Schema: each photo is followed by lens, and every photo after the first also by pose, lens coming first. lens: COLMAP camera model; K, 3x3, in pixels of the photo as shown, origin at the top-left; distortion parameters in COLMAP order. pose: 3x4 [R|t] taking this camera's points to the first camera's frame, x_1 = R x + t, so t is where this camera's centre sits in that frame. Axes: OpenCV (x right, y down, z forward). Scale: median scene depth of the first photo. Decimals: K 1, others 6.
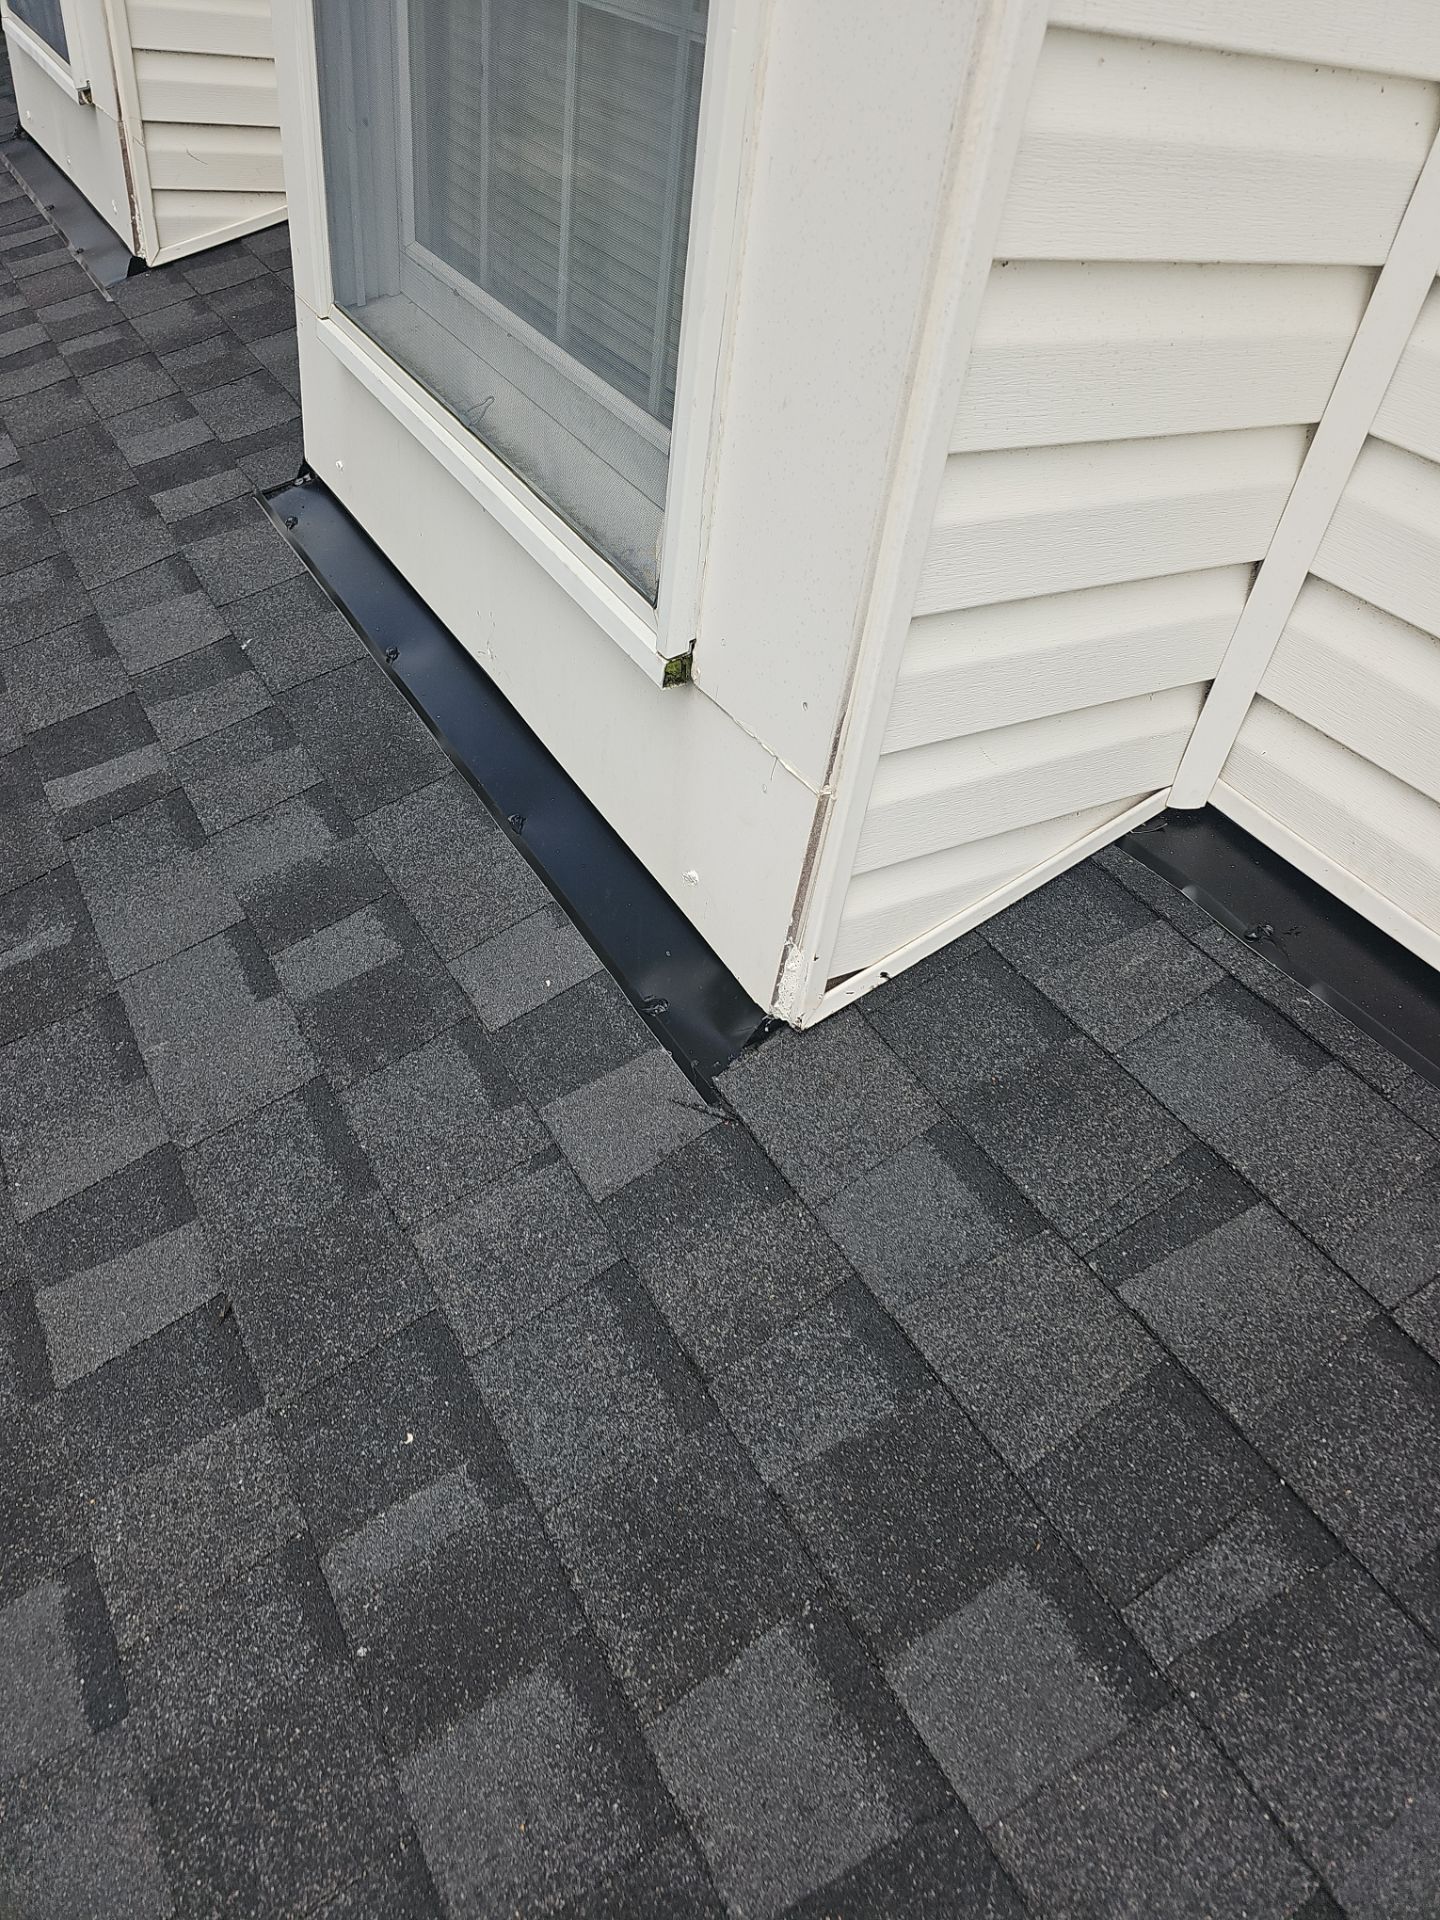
lens RADIAL K [[1243.1, 0, 720.0], [0, 1243.1, 960.0], [0, 0, 1]] dist [-0.001349, -0.004257]
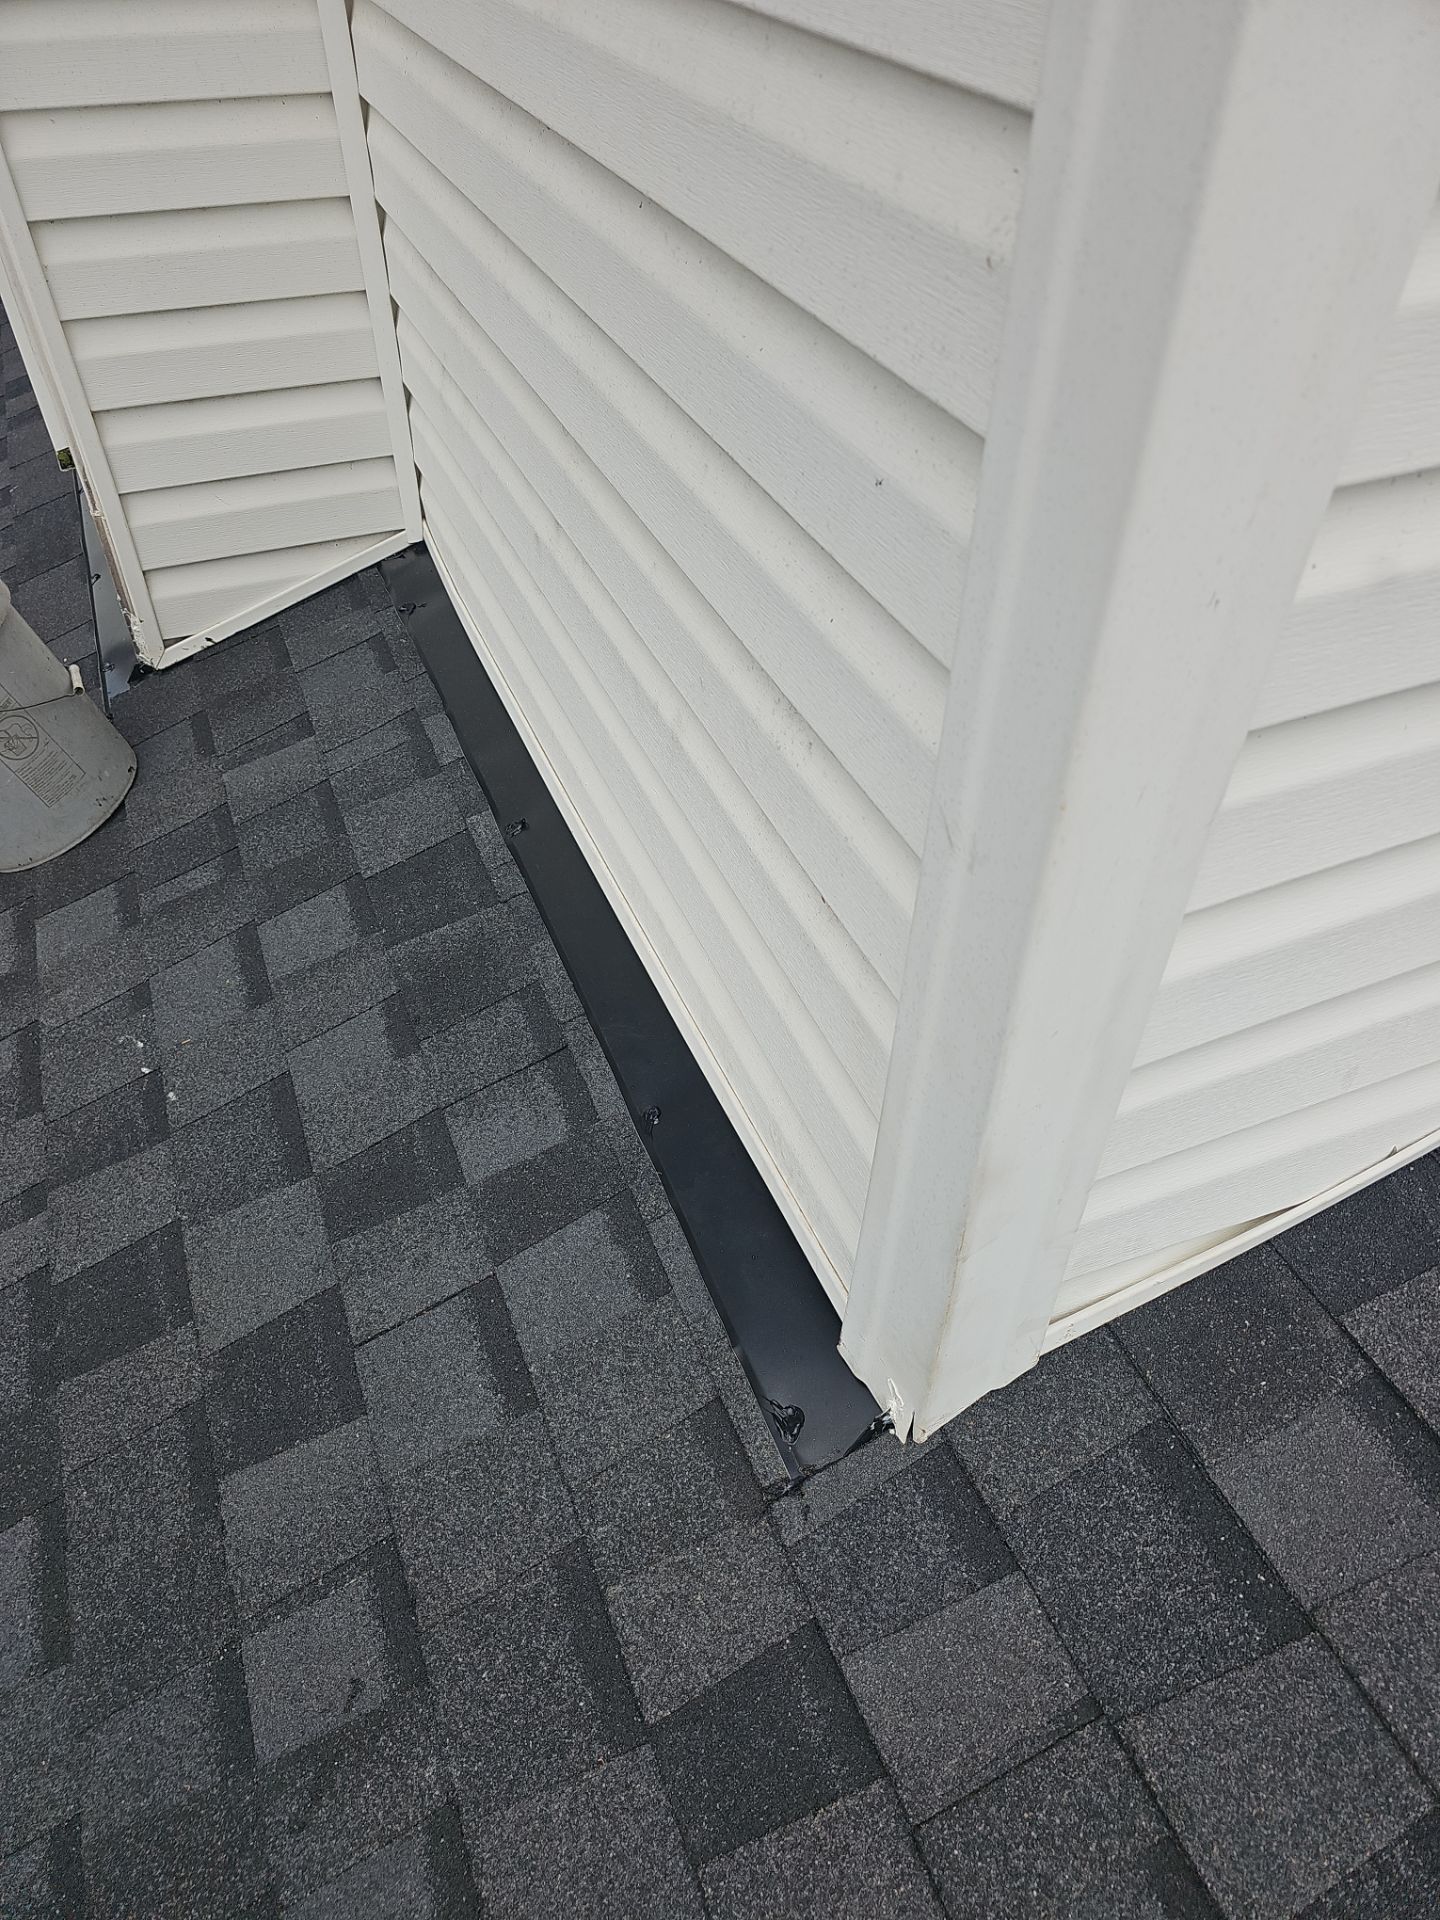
lens RADIAL K [[1243.1, 0, 720.0], [0, 1243.1, 960.0], [0, 0, 1]] dist [-0.001349, -0.004257]
pose [[0.983302, 0.019300, -0.180952, 1.167797], [-0.010088, 0.998612, 0.051690, 0.365543], [0.181699, -0.049001, 0.982133, -0.607859]]
